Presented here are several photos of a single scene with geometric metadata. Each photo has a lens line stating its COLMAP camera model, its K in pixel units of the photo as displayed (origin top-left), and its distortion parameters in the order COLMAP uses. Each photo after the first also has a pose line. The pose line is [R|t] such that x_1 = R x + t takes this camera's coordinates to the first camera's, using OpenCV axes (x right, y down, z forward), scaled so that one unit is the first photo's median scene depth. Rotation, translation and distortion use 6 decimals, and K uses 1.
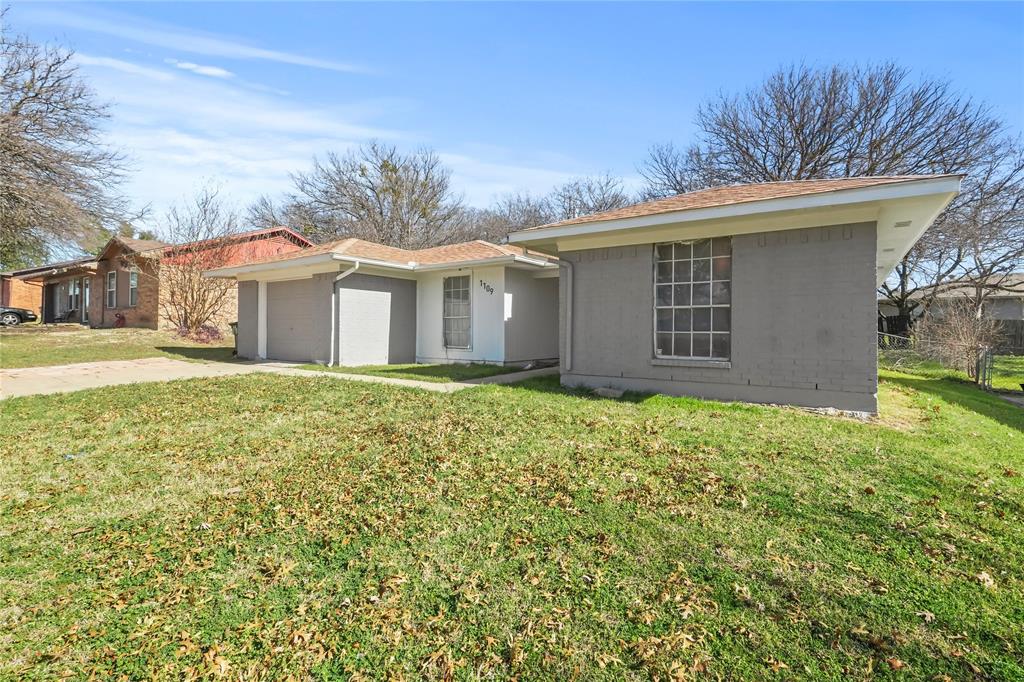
lens RADIAL K [[472.5, 0, 513.2], [0, 472.5, 340.0], [0, 0, 1]] dist [-0.003928, -0.000444]
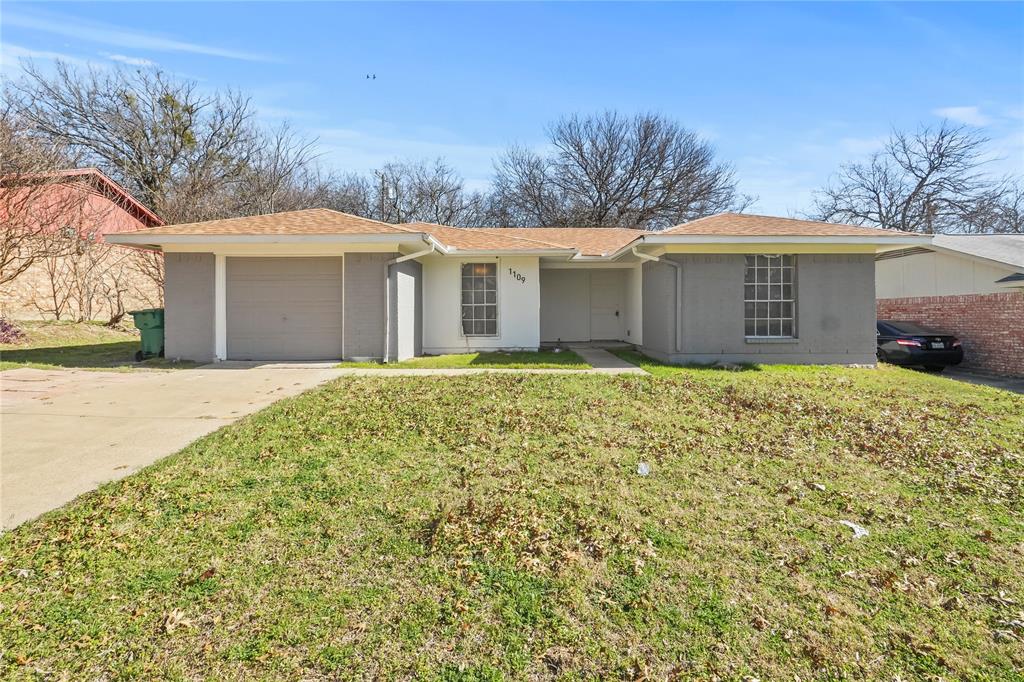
lens RADIAL K [[472.5, 0, 513.2], [0, 472.5, 340.0], [0, 0, 1]] dist [-0.003928, -0.000444]
pose [[0.832668, -0.037752, 0.552485, -0.647300], [0.018766, 0.999024, 0.039982, -0.014820], [-0.553455, -0.022924, 0.832564, 0.147885]]
